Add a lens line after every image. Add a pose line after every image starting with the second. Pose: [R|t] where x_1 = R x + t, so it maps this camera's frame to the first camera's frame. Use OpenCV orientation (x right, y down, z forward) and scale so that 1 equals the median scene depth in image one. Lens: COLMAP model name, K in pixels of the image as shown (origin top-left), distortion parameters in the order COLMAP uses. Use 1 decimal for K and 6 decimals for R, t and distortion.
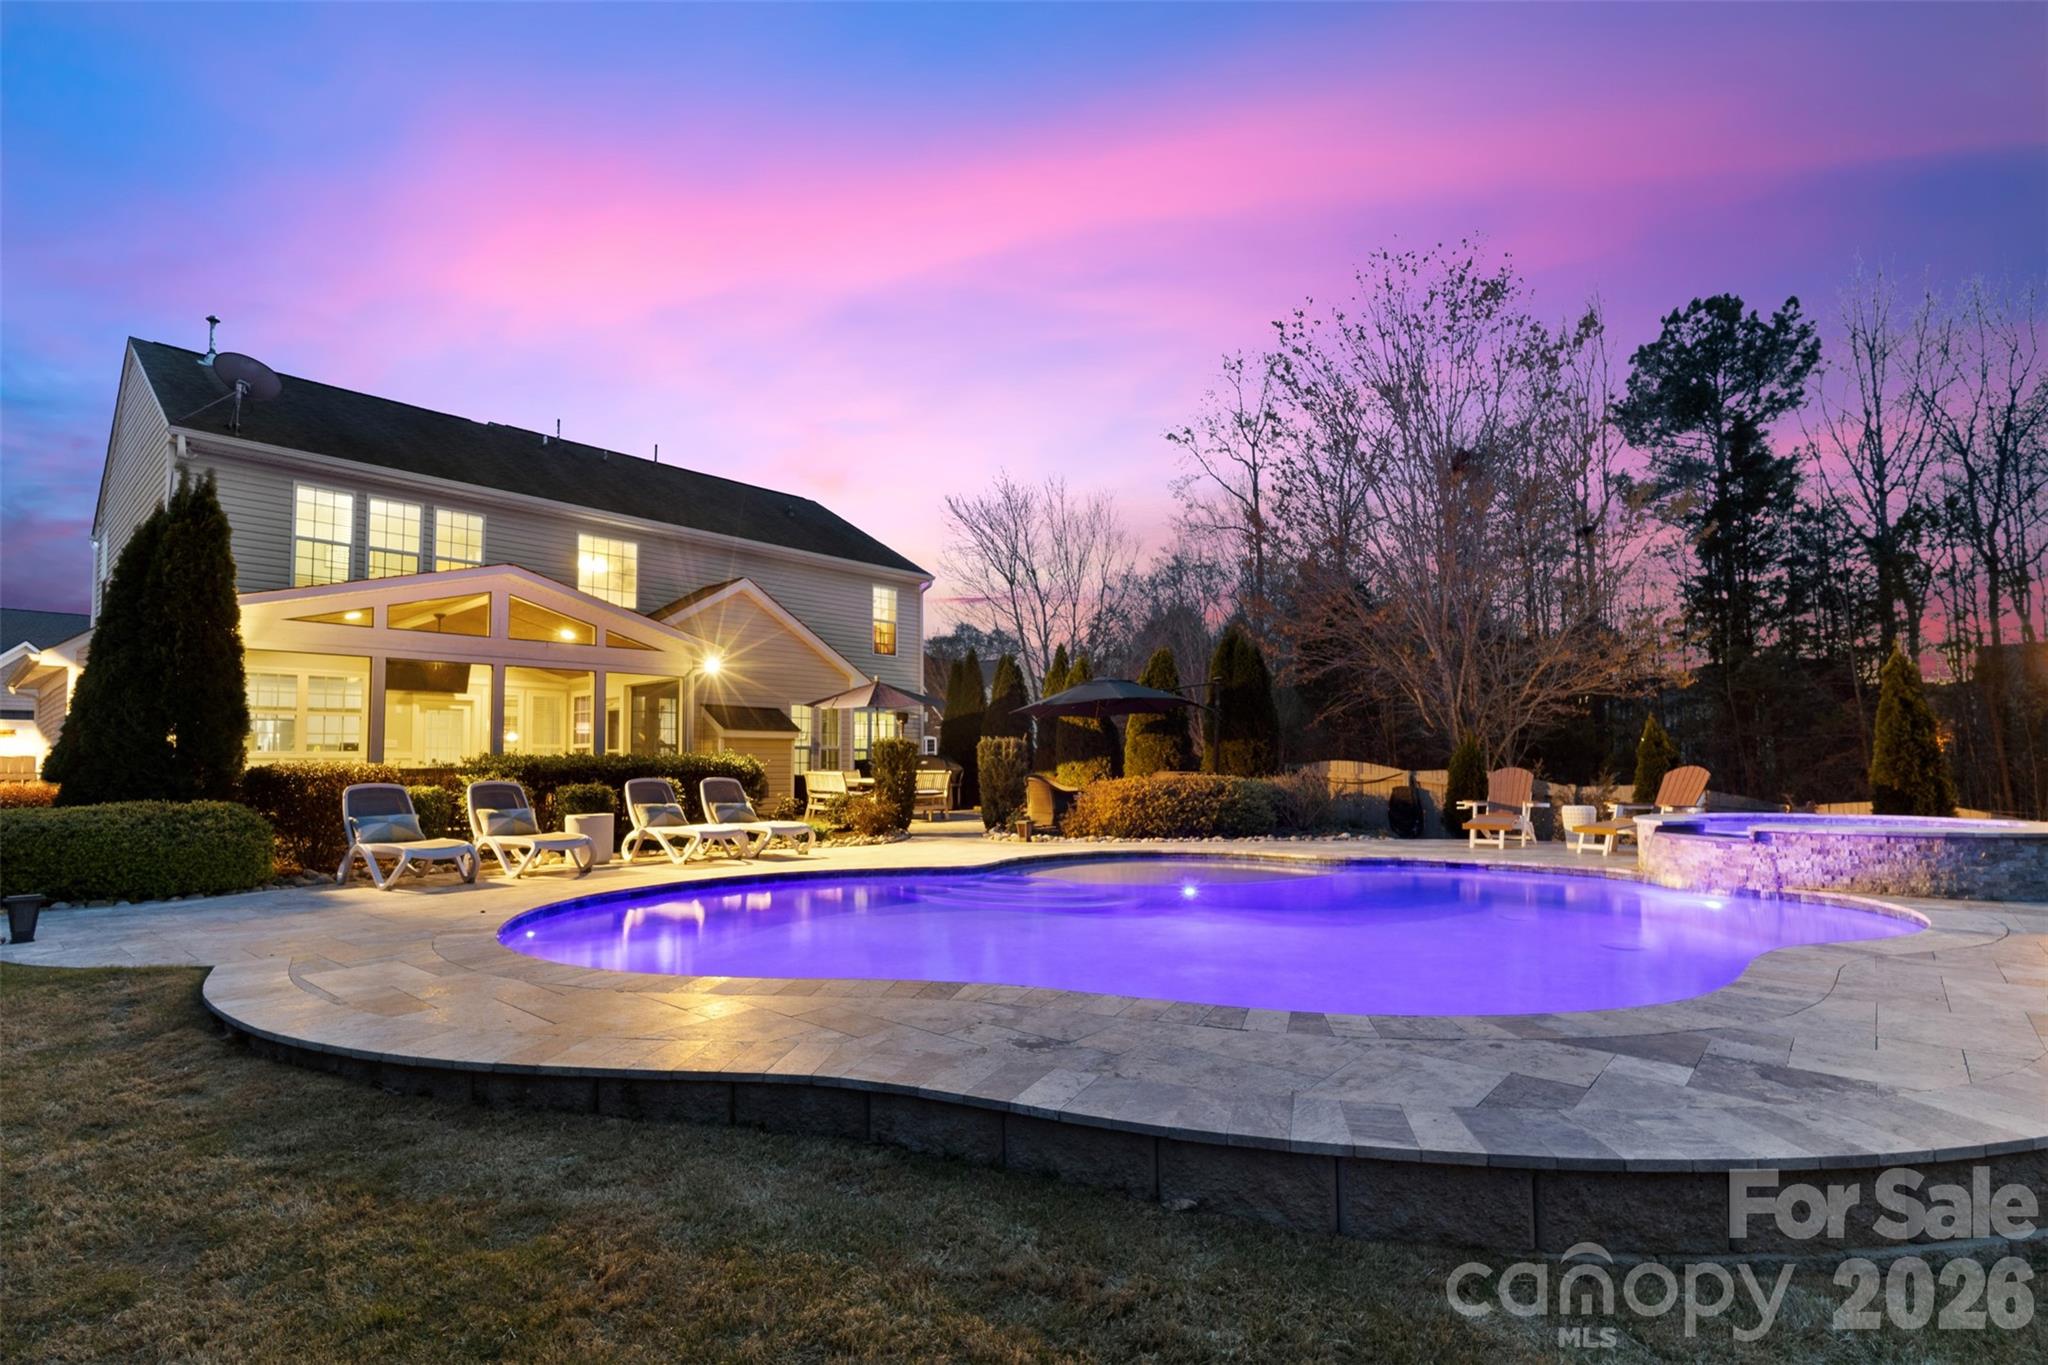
lens RADIAL K [[937.3, 0, 1023.7], [0, 937.3, 732.8], [0, 0, 1]] dist [0.000189, 0.000114]
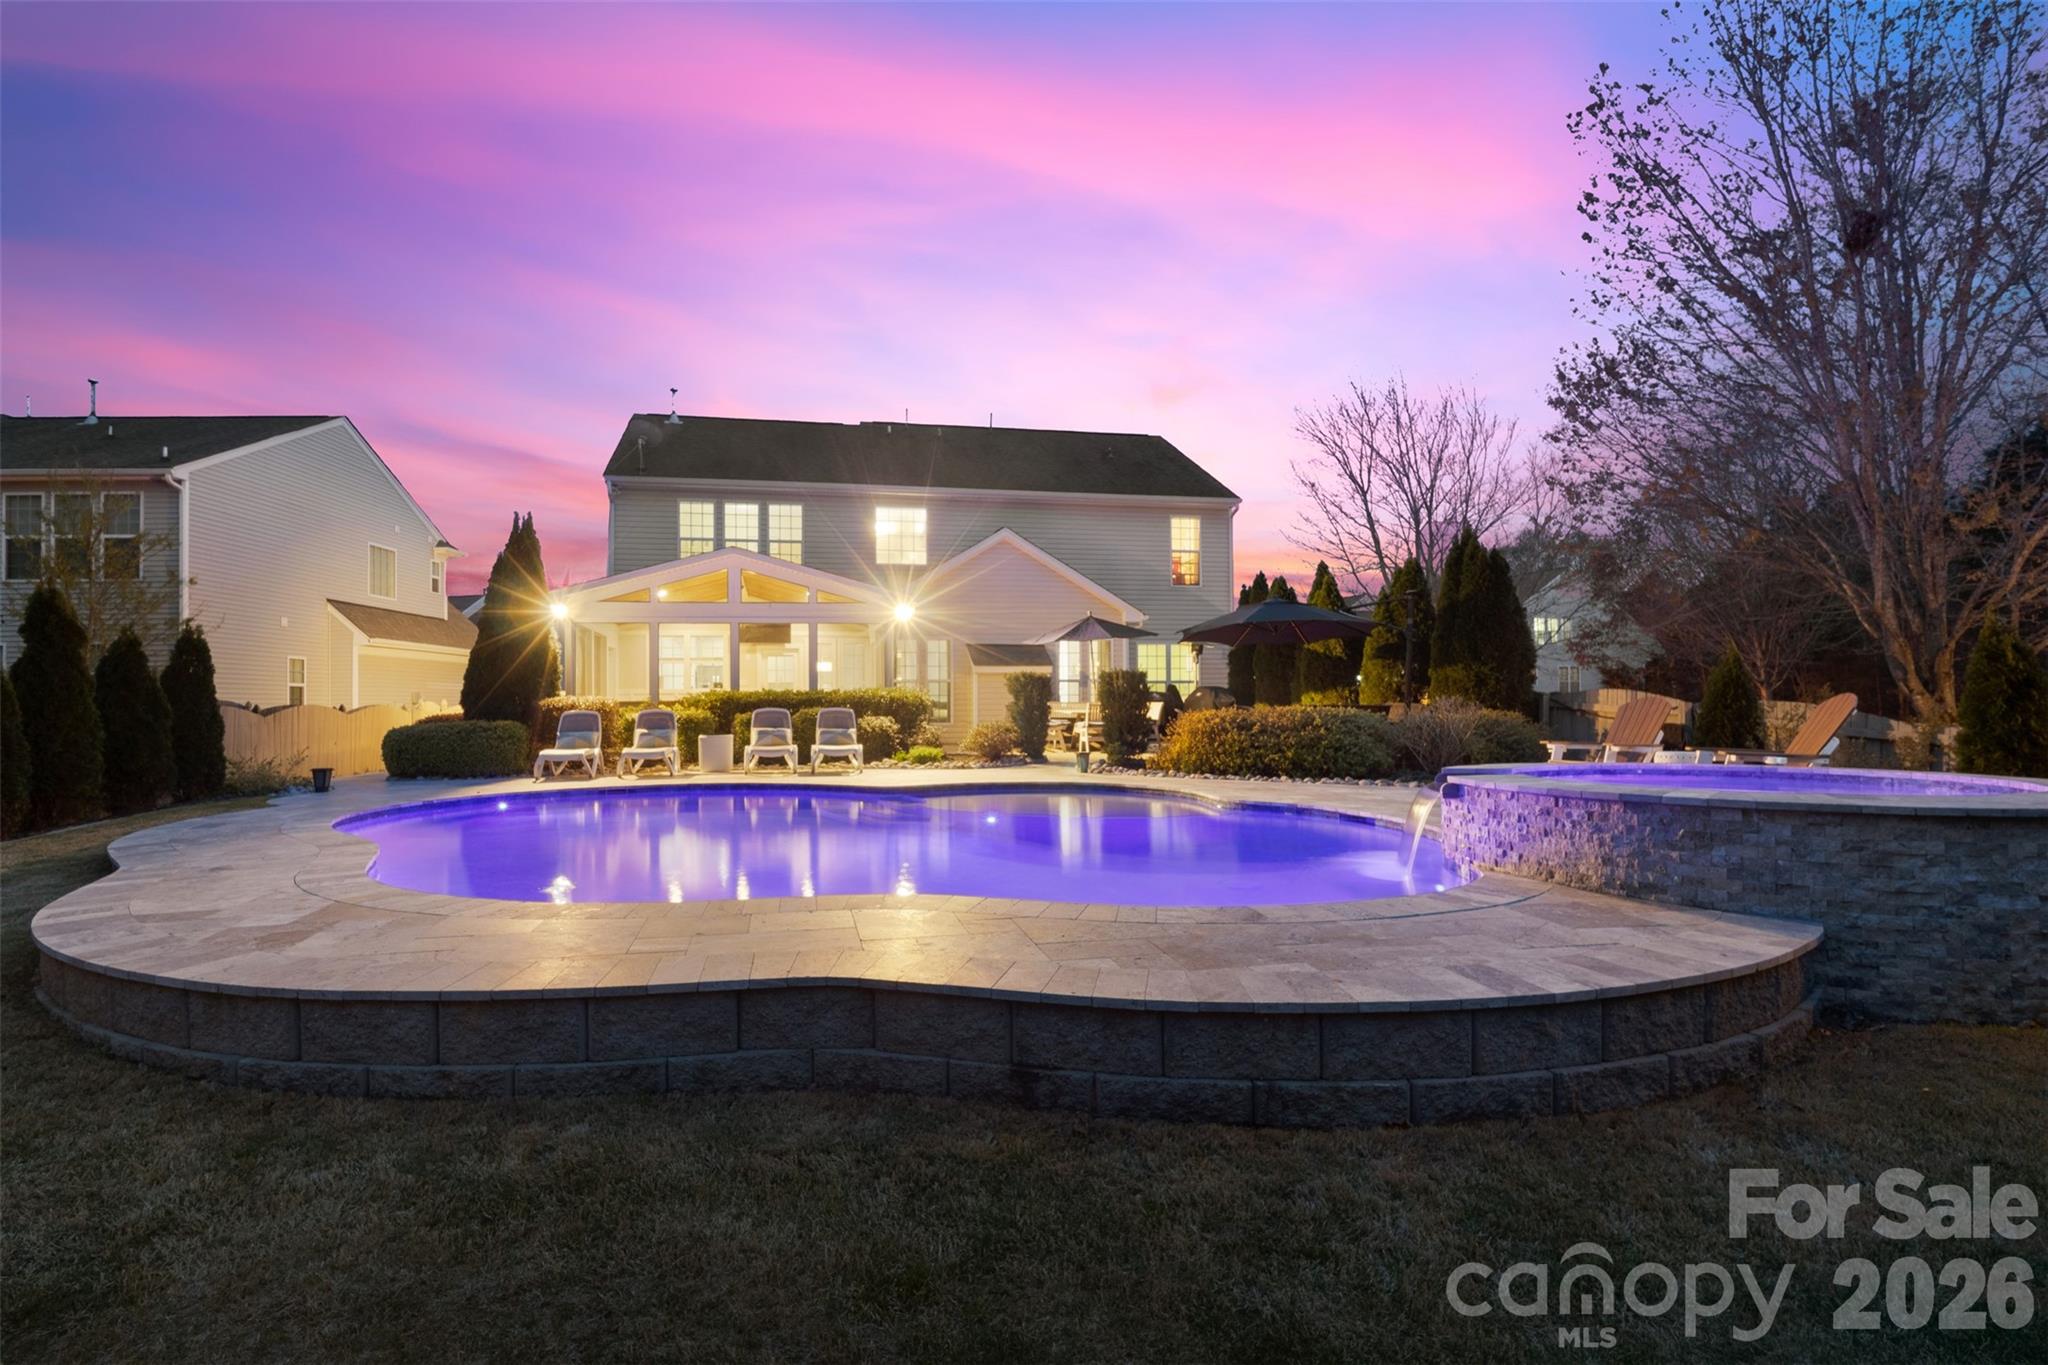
lens RADIAL K [[972.1, 0, 1024.0], [0, 972.1, 682.5], [0, 0, 1]] dist [-0.000652, -0.000243]
pose [[0.810127, -0.012724, -0.586116, 0.519976], [0.023413, 0.999669, 0.010660, 0.006688], [0.585786, -0.022358, 0.810157, 0.110894]]
